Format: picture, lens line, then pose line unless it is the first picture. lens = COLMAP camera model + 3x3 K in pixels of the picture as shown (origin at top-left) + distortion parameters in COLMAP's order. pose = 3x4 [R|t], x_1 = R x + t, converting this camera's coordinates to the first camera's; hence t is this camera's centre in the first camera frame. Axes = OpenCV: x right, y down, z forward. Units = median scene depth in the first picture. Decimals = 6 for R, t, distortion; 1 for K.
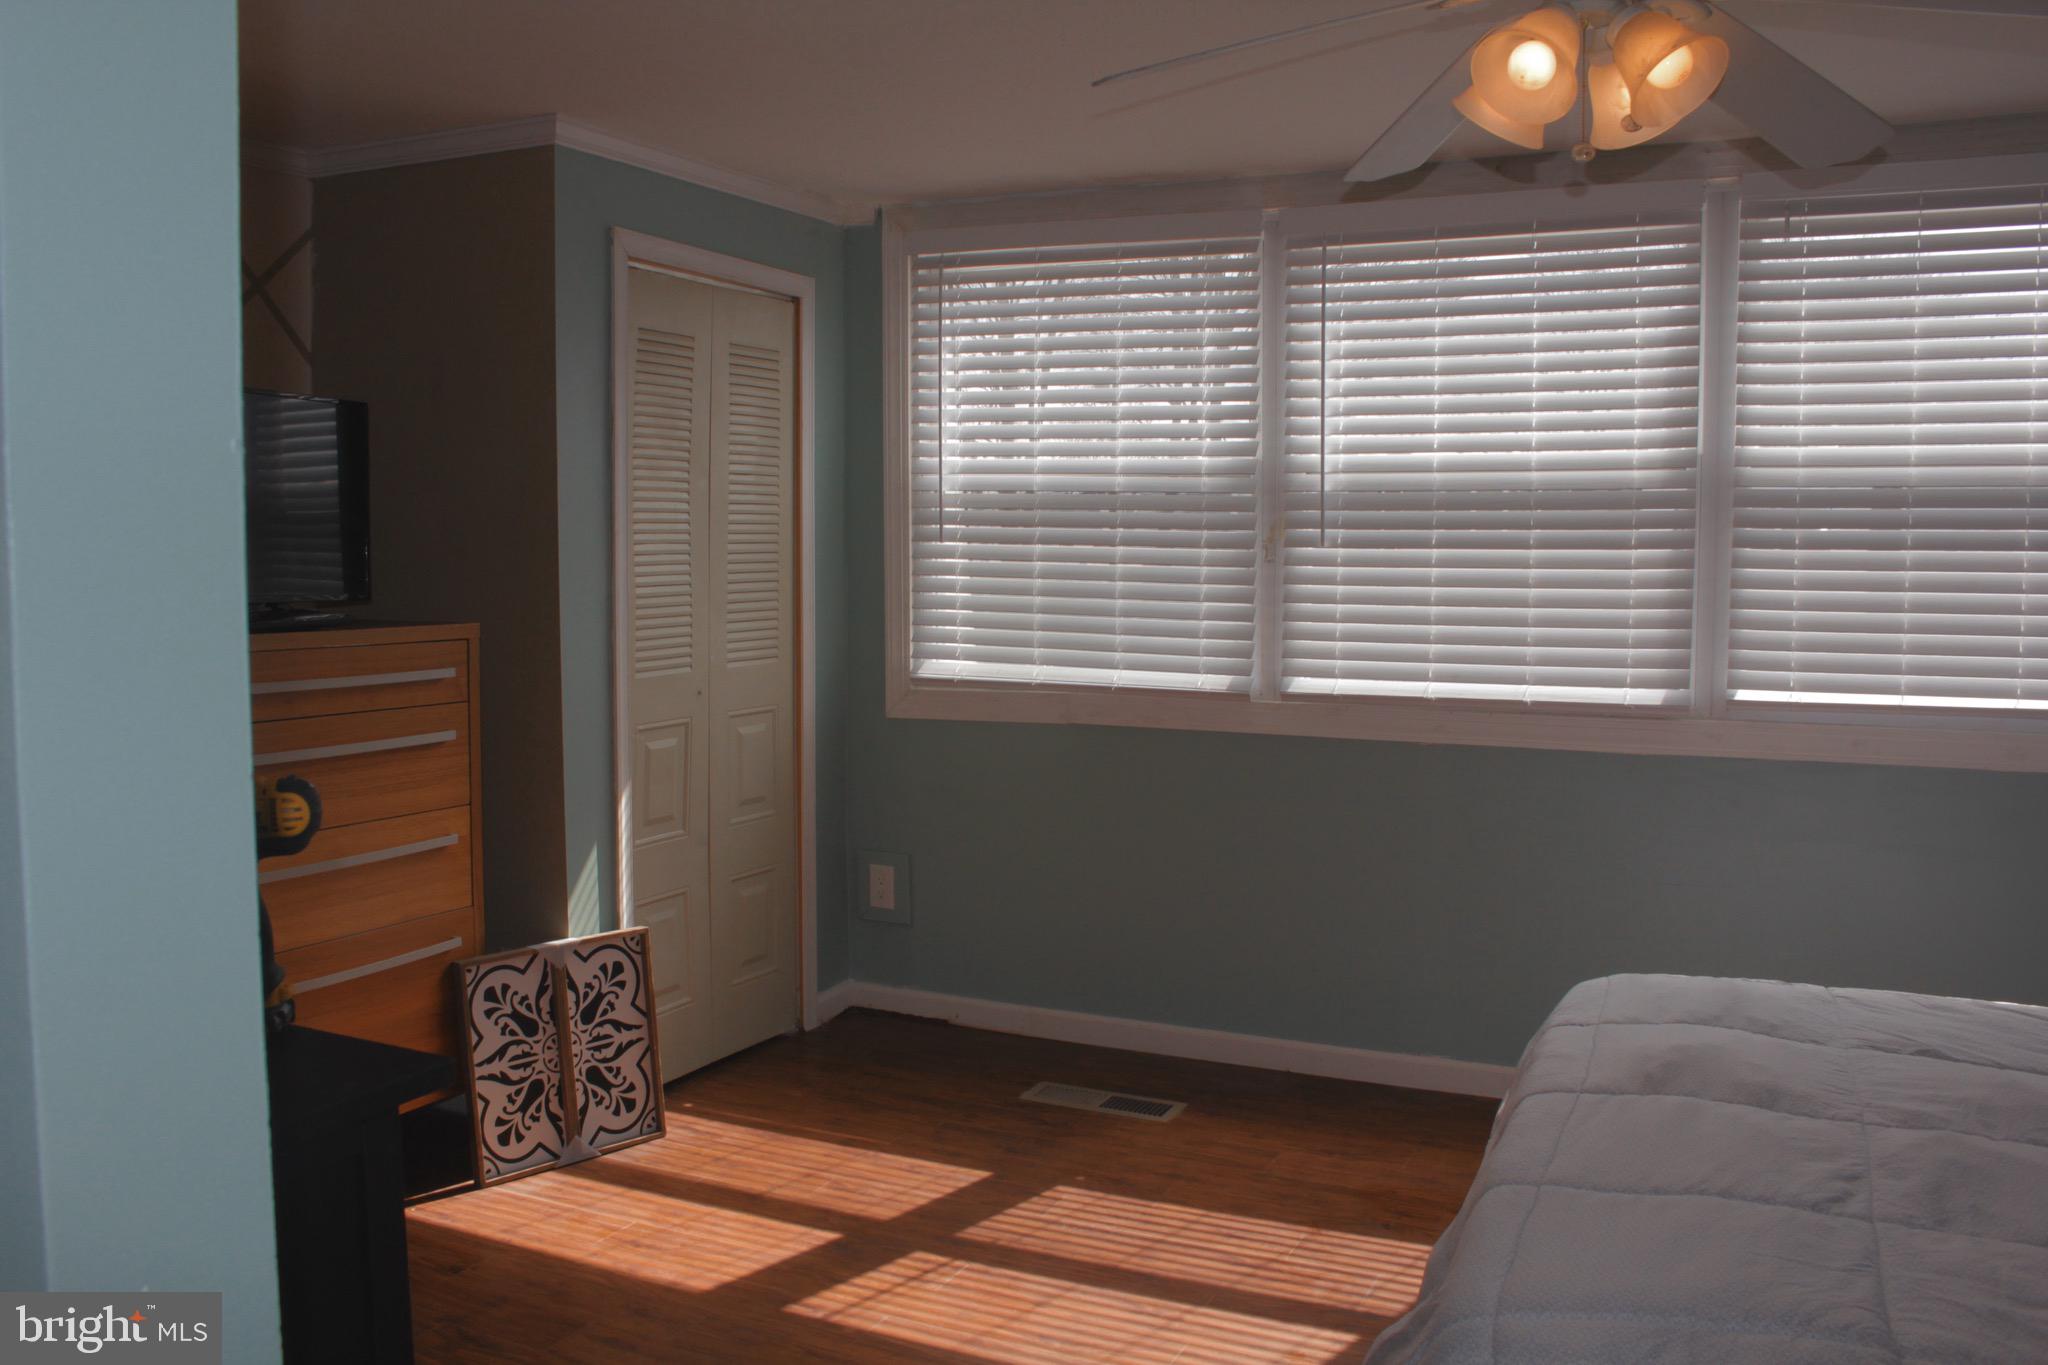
lens RADIAL K [[1709.9, 0, 1024.0], [0, 1709.9, 682.5], [0, 0, 1]] dist [-0.161935, 0.139069]
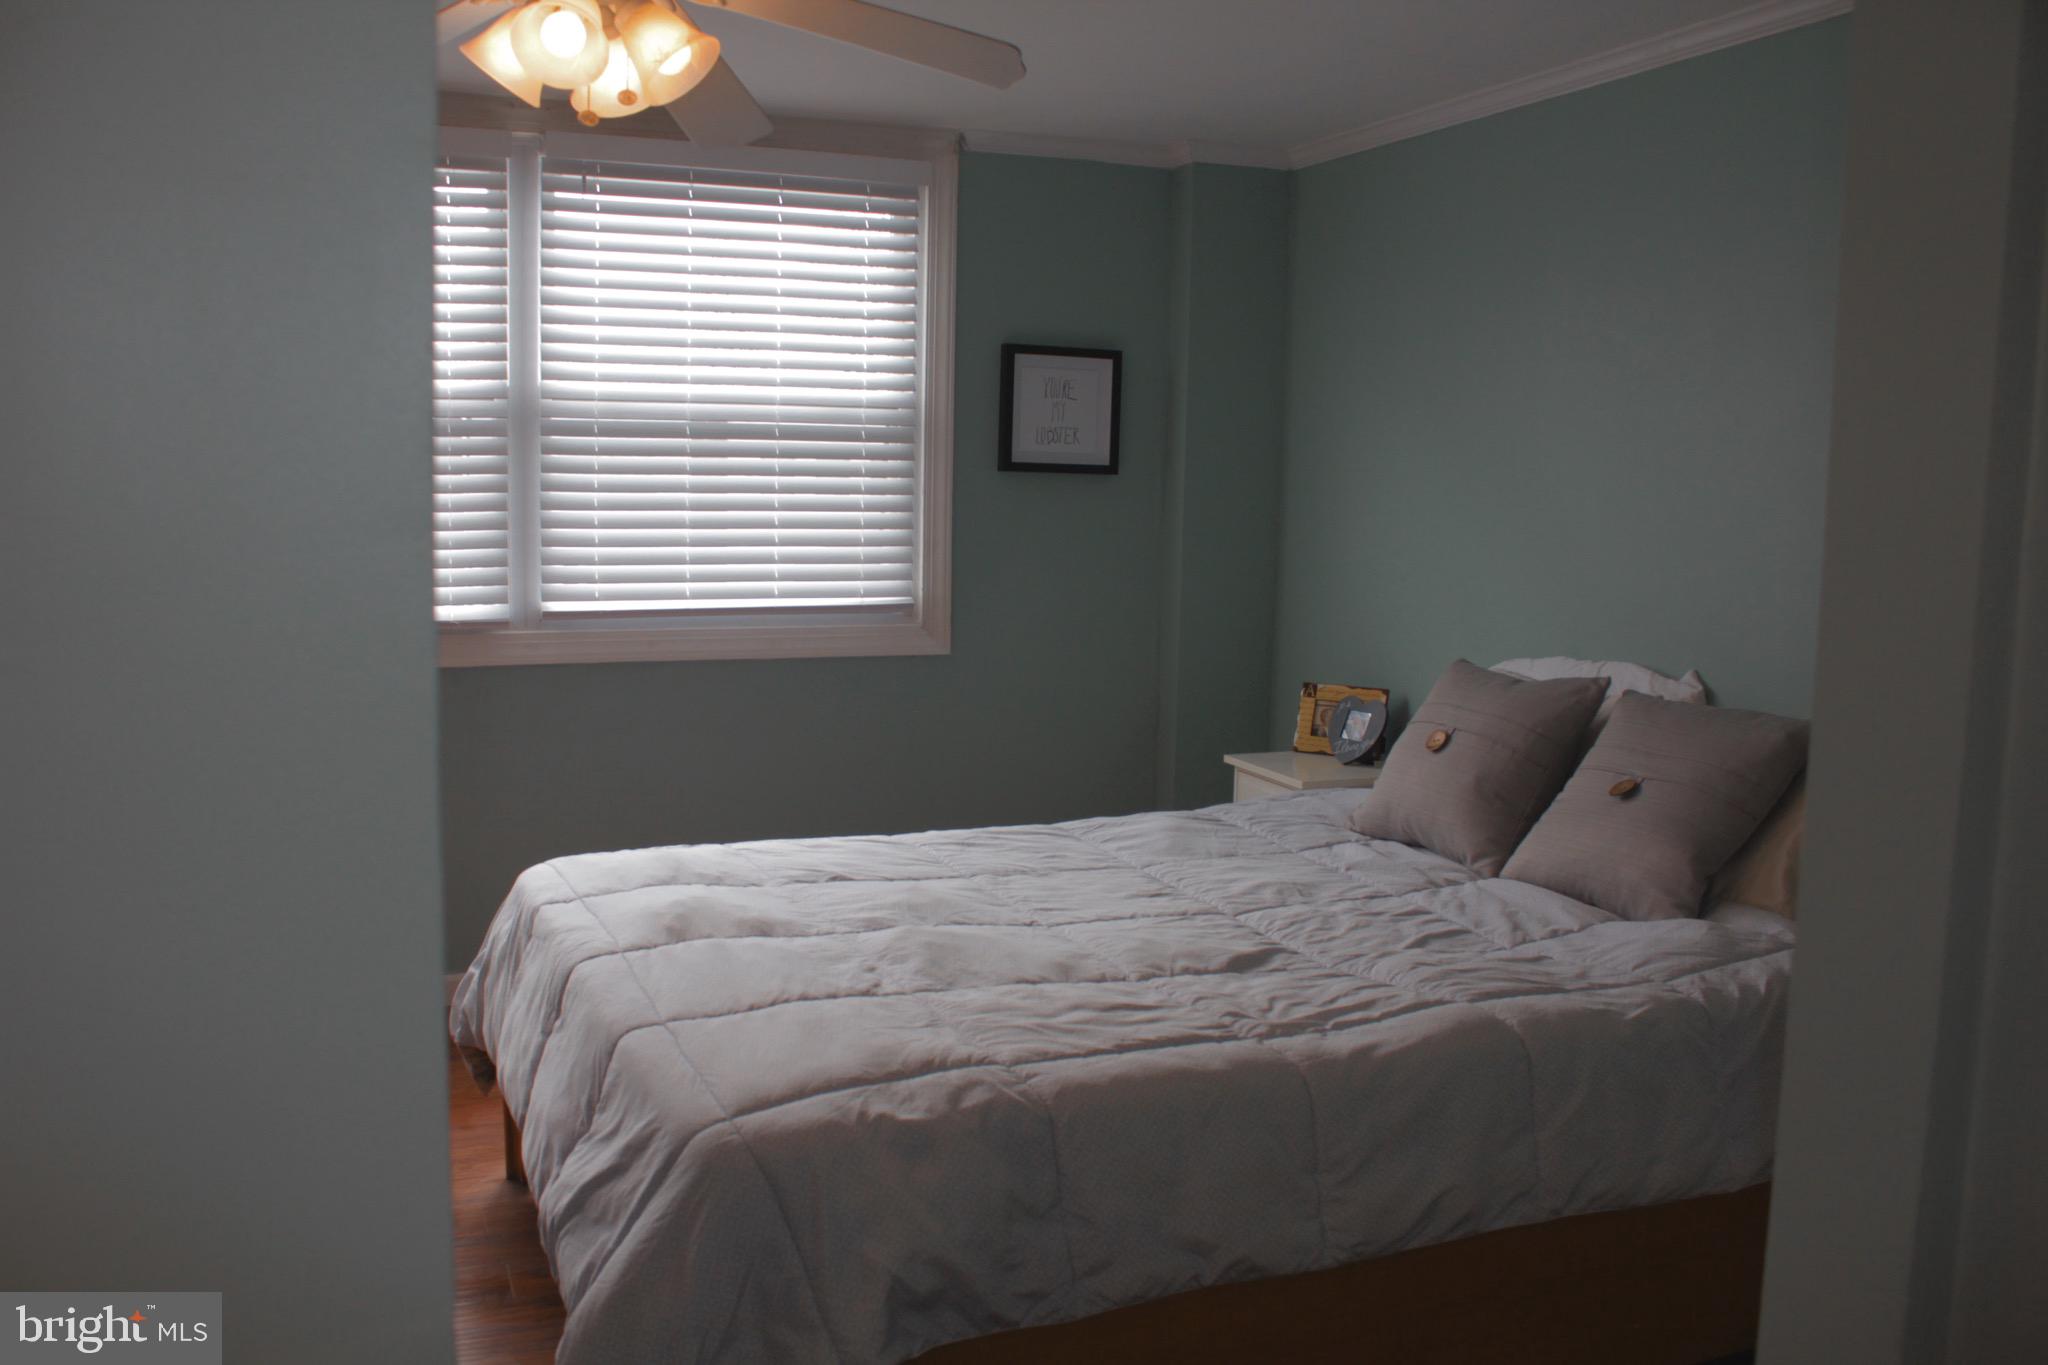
lens RADIAL K [[1709.9, 0, 1024.0], [0, 1709.9, 682.5], [0, 0, 1]] dist [-0.161935, 0.139069]
pose [[0.677716, -0.076341, 0.731350, -0.290866], [0.045541, 0.997044, 0.061873, 0.003978], [-0.733912, -0.008626, 0.679190, 0.020120]]
